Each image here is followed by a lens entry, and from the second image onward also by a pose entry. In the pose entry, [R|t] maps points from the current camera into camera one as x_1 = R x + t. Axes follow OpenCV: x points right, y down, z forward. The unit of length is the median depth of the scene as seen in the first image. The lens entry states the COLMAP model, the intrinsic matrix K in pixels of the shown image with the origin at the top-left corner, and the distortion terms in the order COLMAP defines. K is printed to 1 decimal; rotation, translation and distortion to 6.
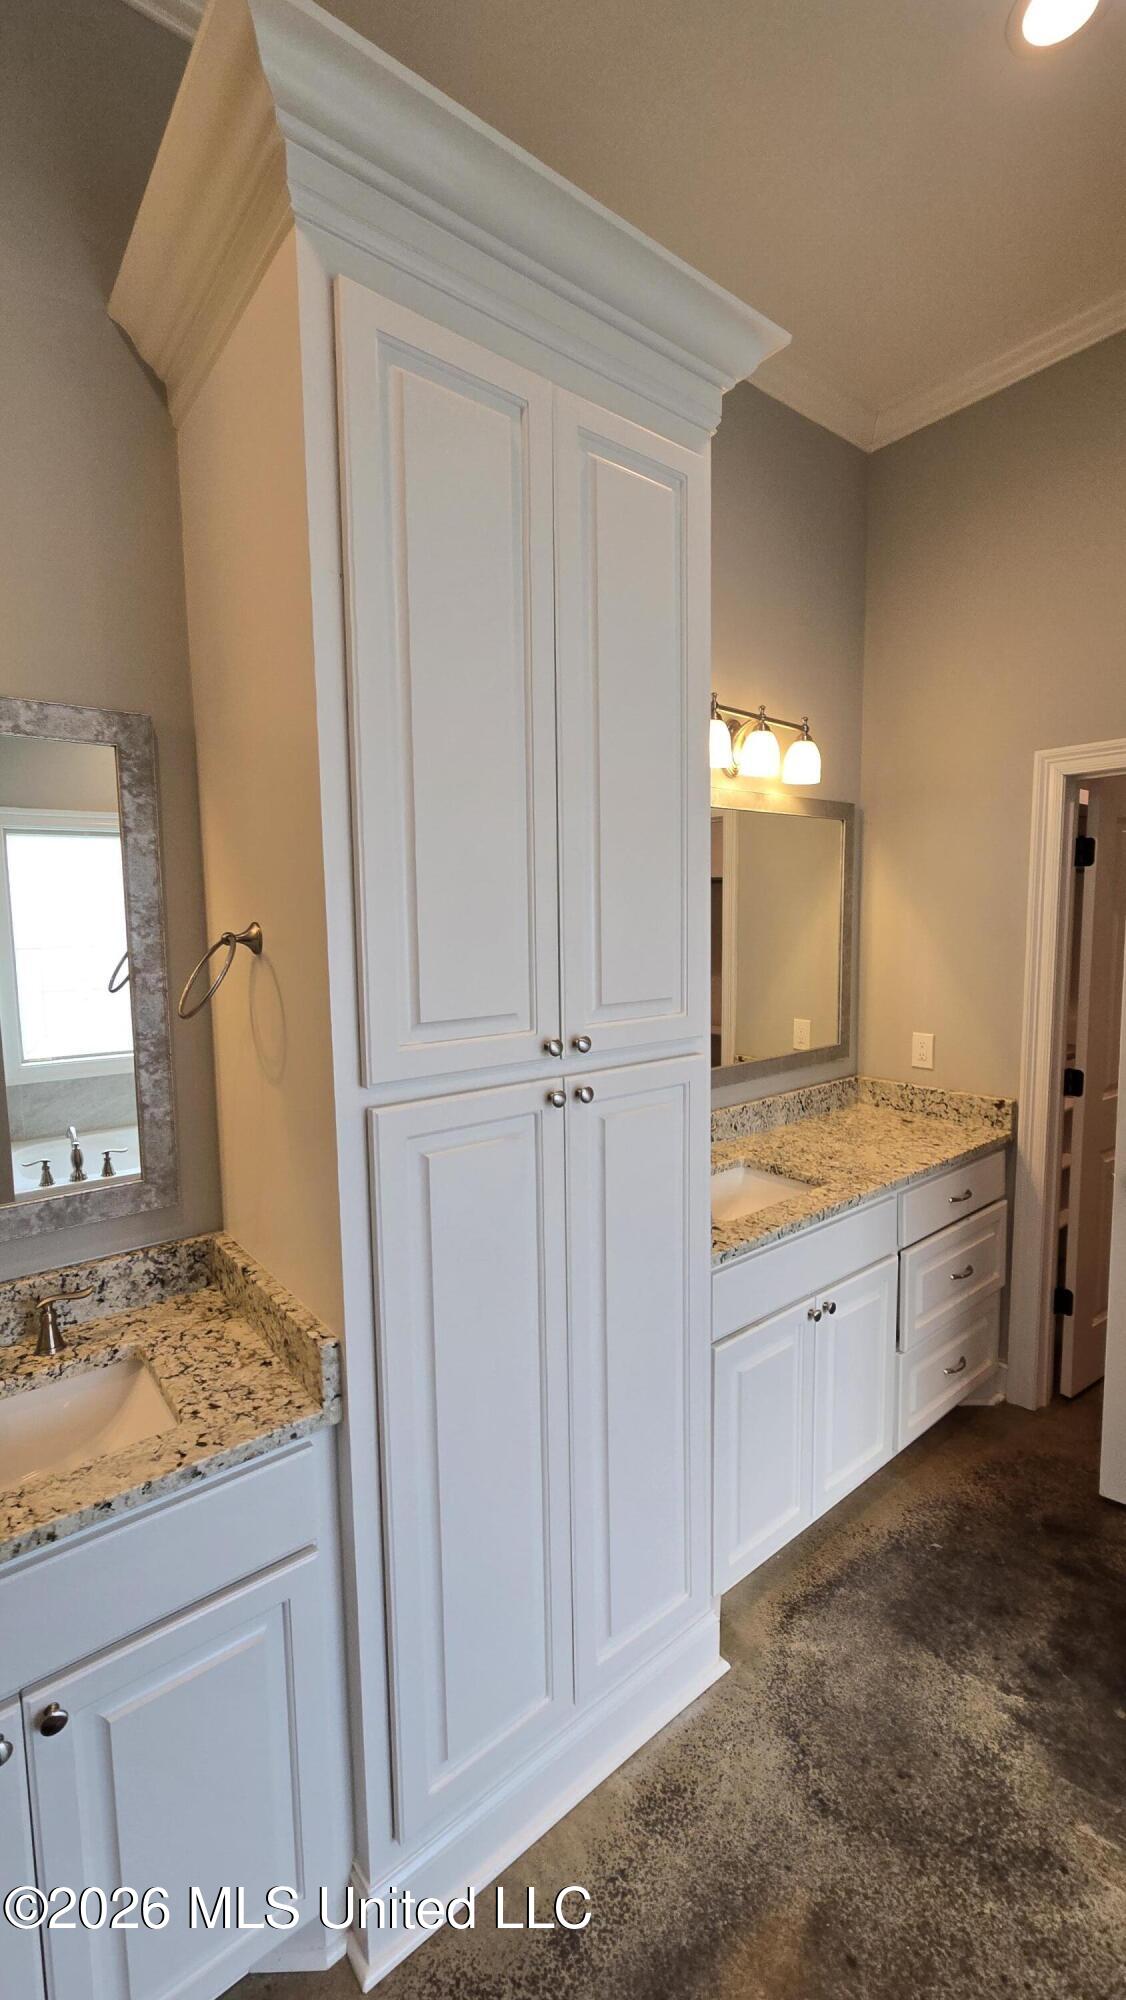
lens RADIAL K [[825.1, 0, 556.2], [0, 825.1, 1011.4], [0, 0, 1]] dist [0.002609, -0.000550]
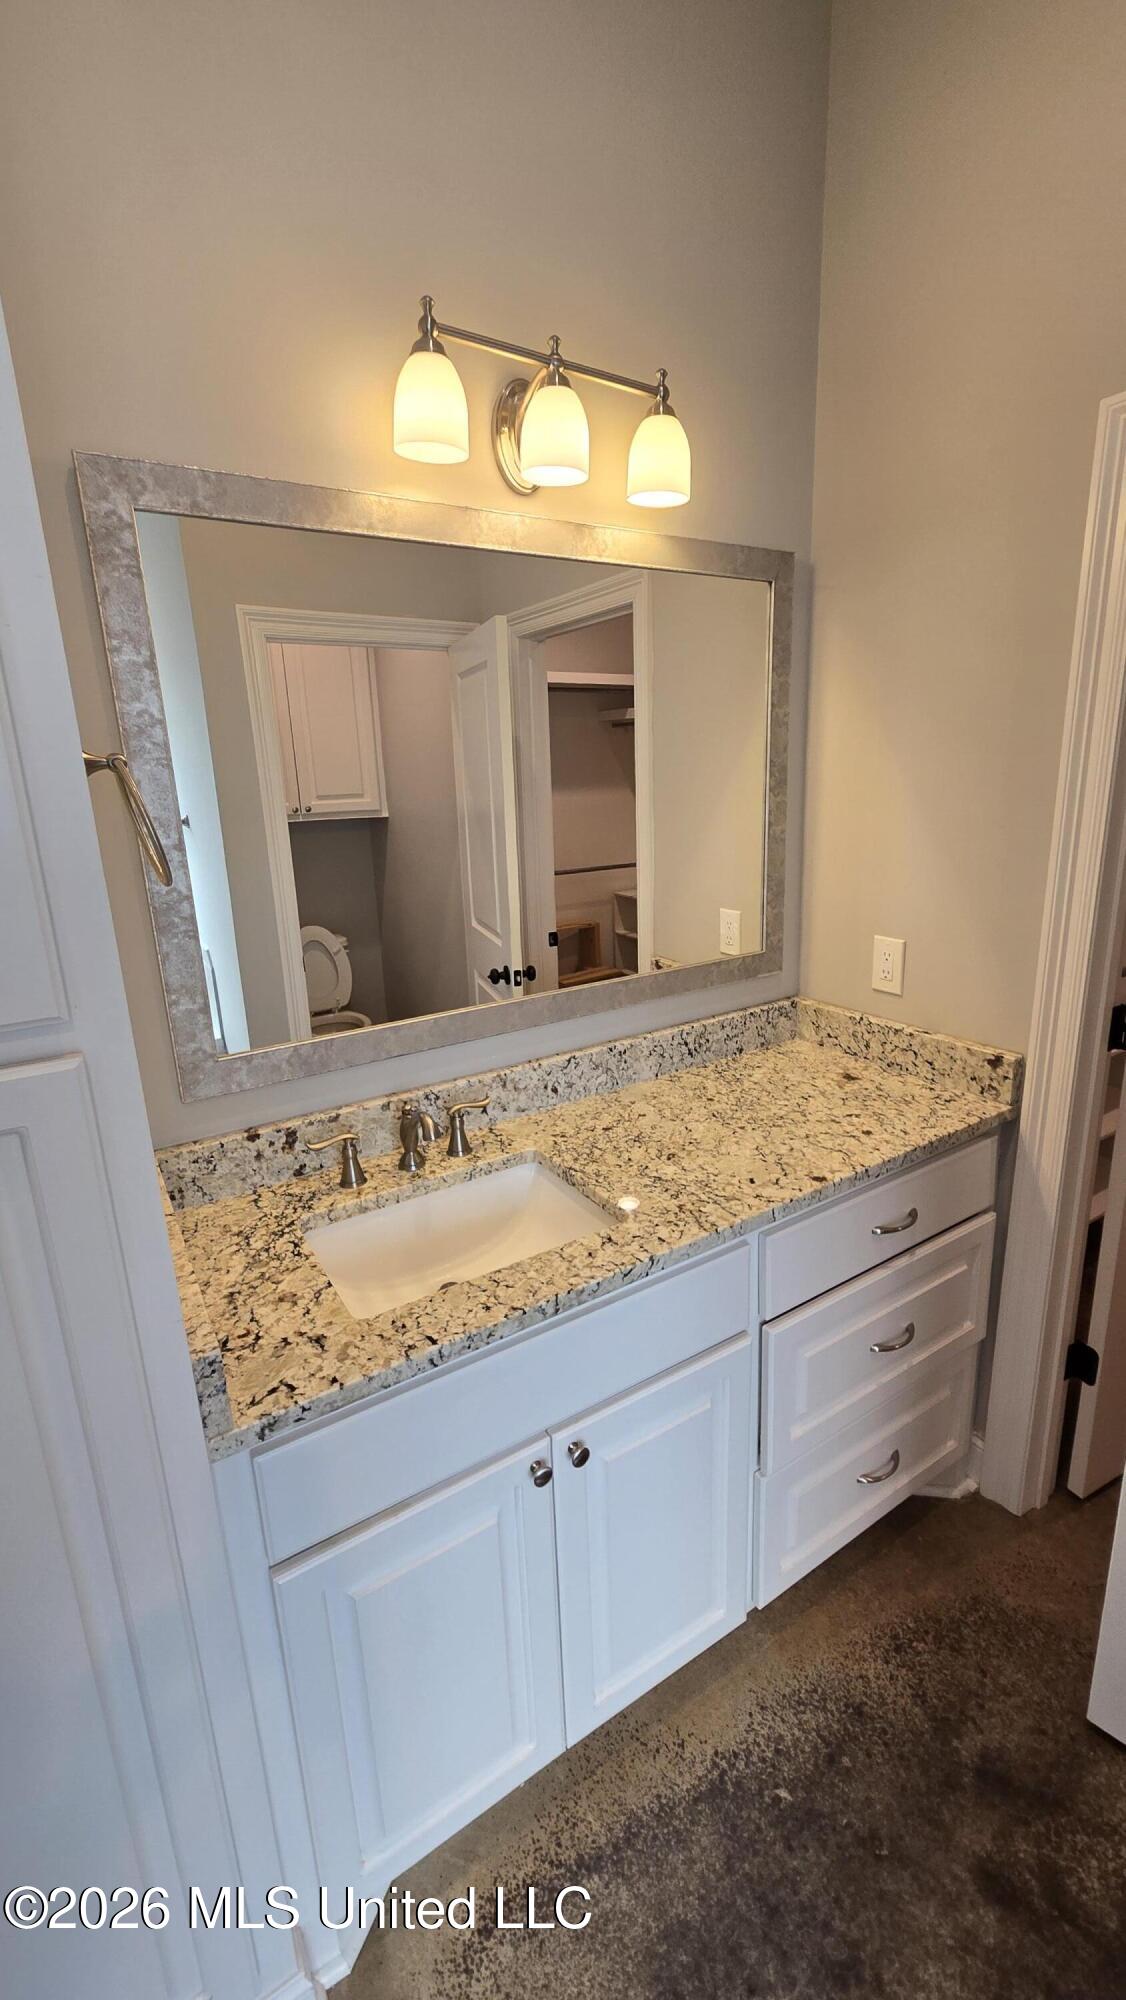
lens RADIAL K [[825.1, 0, 558.4], [0, 825.1, 998.3], [0, 0, 1]] dist [0.002609, -0.000550]
pose [[0.992795, 0.012128, -0.119213, 0.313976], [0.005808, 0.988825, 0.148966, -0.026598], [0.119688, -0.148585, 0.981630, 0.405310]]
